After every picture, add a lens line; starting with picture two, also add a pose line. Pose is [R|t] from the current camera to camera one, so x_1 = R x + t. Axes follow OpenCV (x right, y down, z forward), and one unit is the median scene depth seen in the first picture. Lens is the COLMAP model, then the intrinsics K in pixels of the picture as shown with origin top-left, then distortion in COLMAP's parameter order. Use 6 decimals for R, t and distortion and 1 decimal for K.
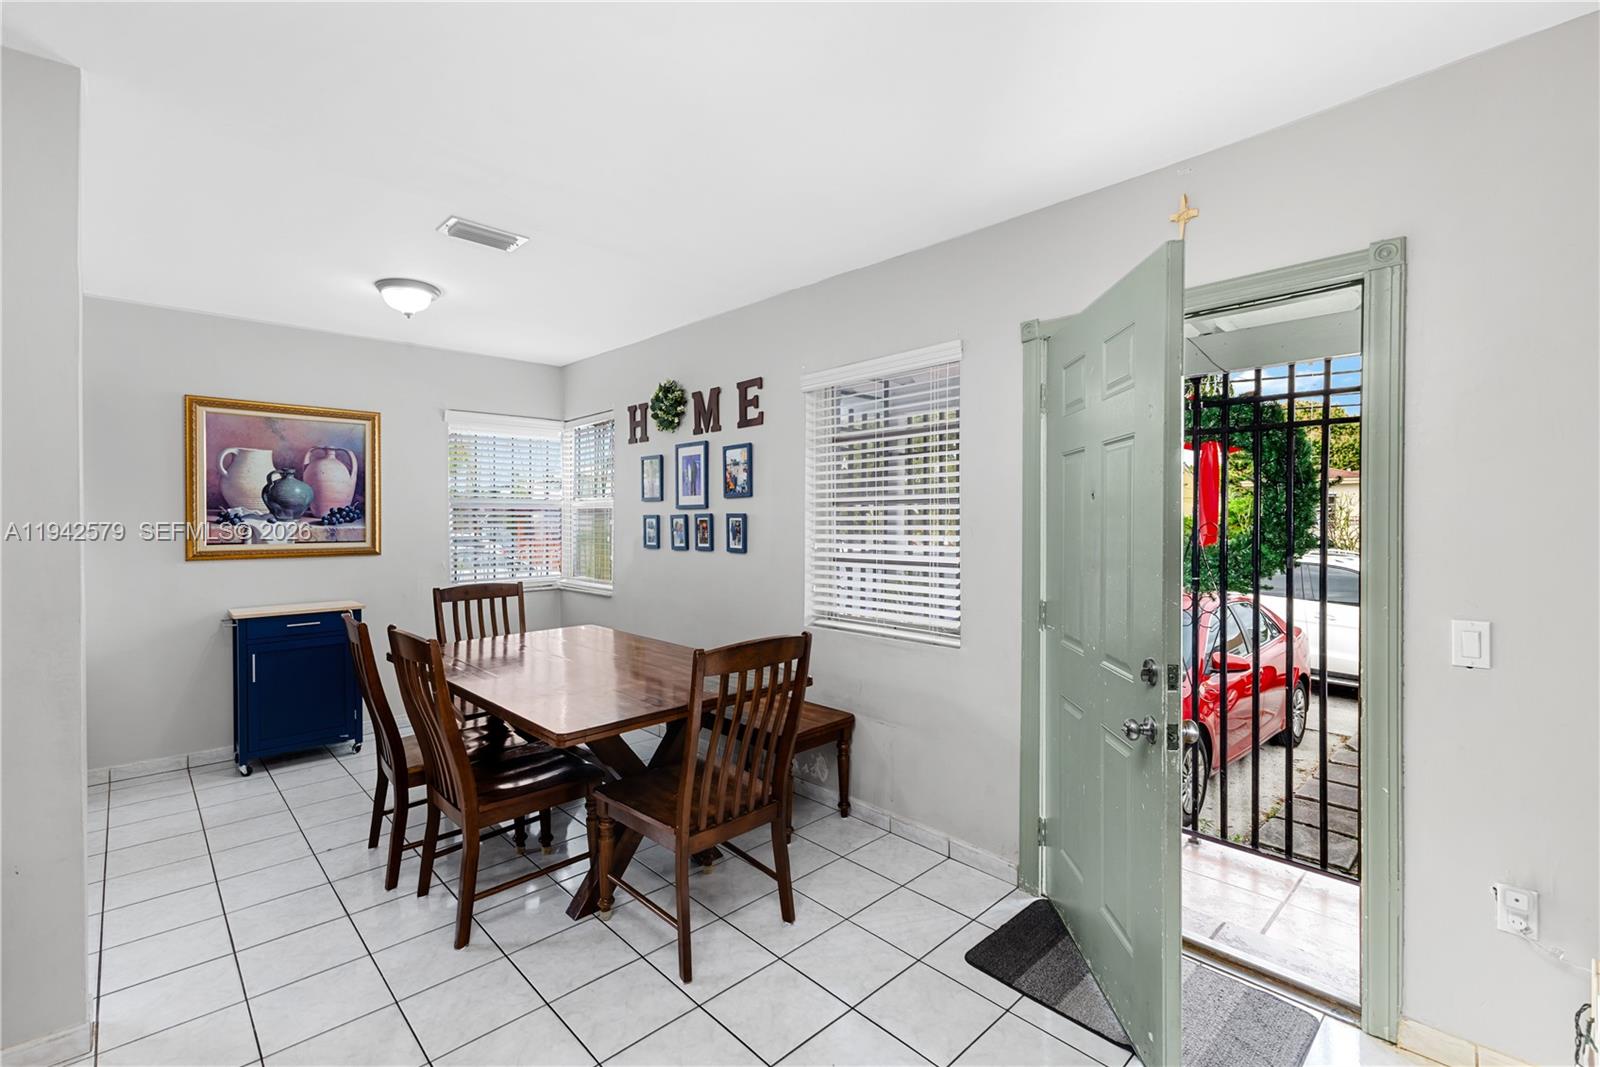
lens RADIAL K [[695.8, 0, 829.4], [0, 695.8, 524.4], [0, 0, 1]] dist [0.006590, 0.000232]
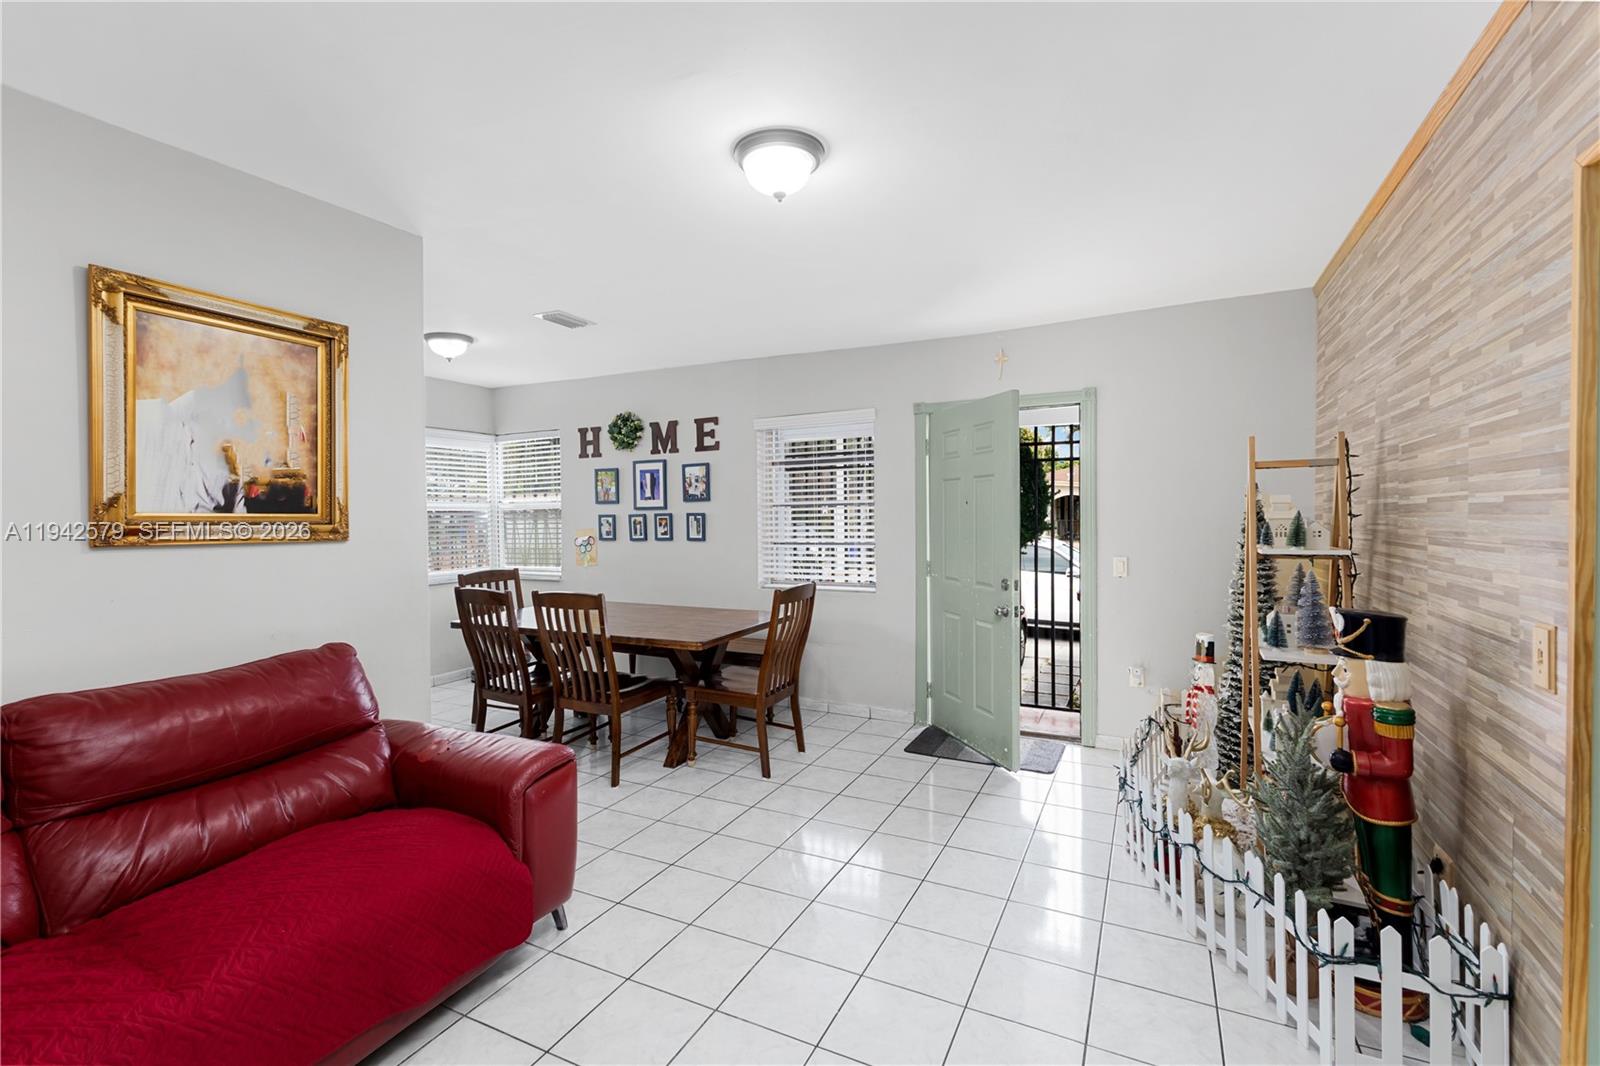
lens RADIAL K [[697.9, 0, 804.1], [0, 697.9, 527.6], [0, 0, 1]] dist [0.002861, -0.000463]
pose [[0.945403, -0.015397, 0.325539, -0.373263], [0.012320, 0.999858, 0.011510, 0.000348], [-0.325670, -0.006871, 0.945459, -0.381196]]
